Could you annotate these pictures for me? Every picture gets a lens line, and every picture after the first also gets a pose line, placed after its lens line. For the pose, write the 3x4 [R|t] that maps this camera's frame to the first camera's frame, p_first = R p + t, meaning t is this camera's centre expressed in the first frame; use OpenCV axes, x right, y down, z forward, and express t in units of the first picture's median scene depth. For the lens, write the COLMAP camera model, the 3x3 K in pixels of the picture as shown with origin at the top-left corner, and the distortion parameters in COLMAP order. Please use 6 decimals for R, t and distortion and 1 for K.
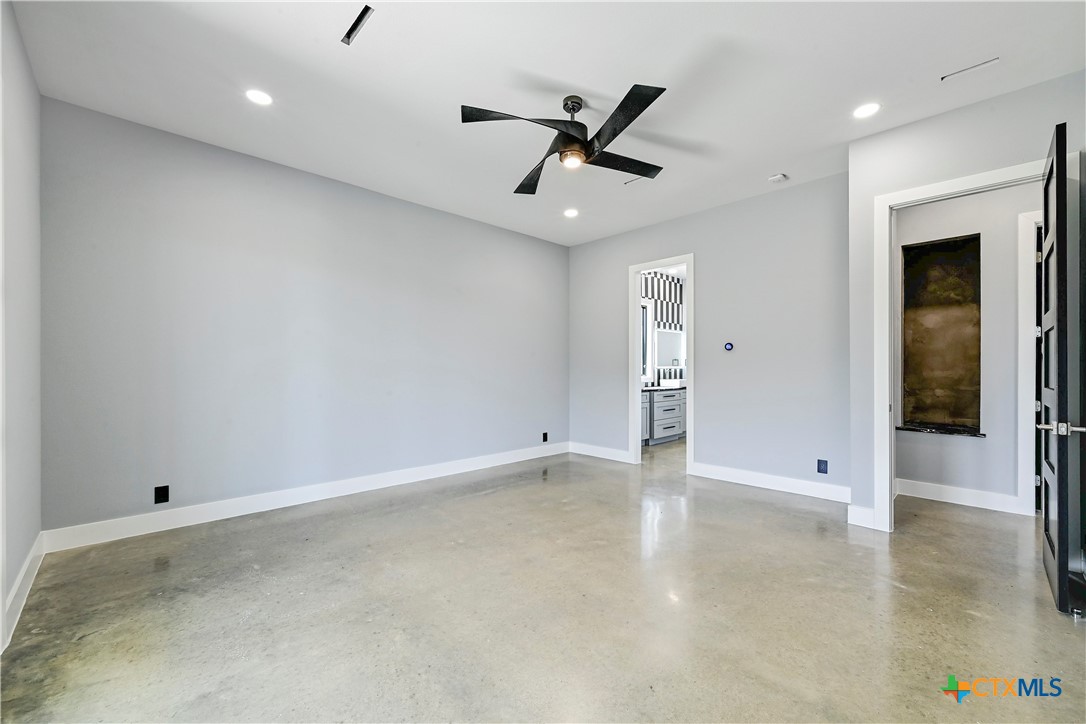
lens RADIAL K [[432.3, 0, 548.5], [0, 432.3, 366.9], [0, 0, 1]] dist [-0.004635, 0.000086]
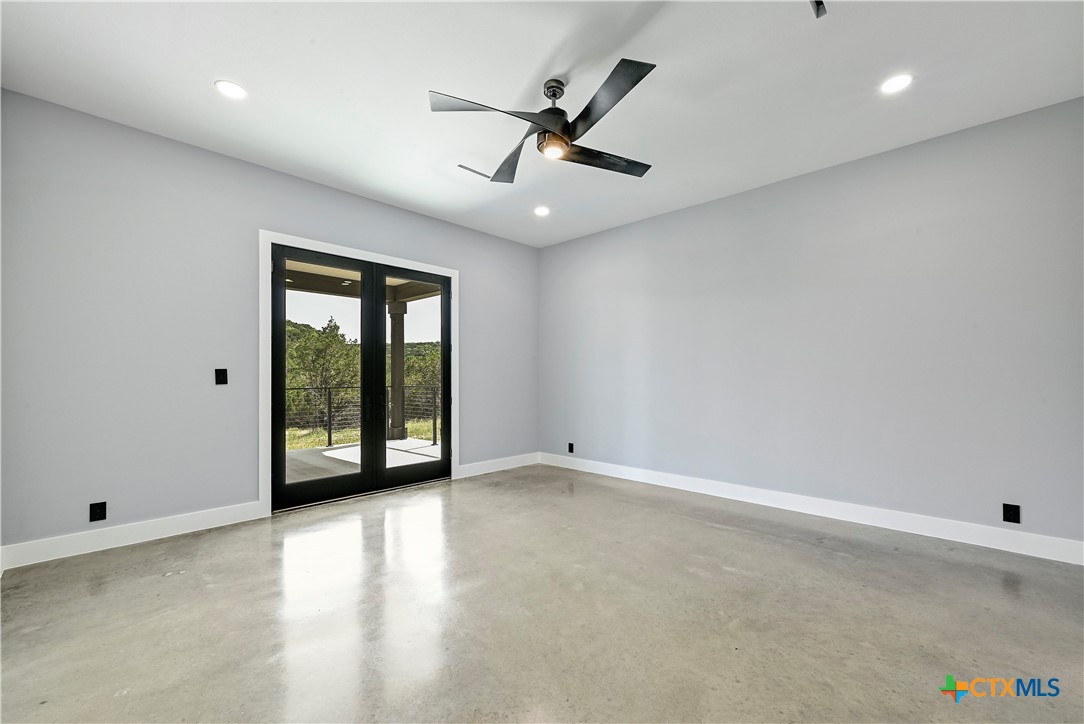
lens RADIAL K [[431.5, 0, 547.5], [0, 431.5, 366.9], [0, 0, 1]] dist [-0.004635, 0.000086]
pose [[0.053107, -0.019328, -0.998402, 0.944859], [0.003901, 0.999809, -0.019147, 0.001513], [0.998581, -0.002877, 0.053173, 0.897582]]
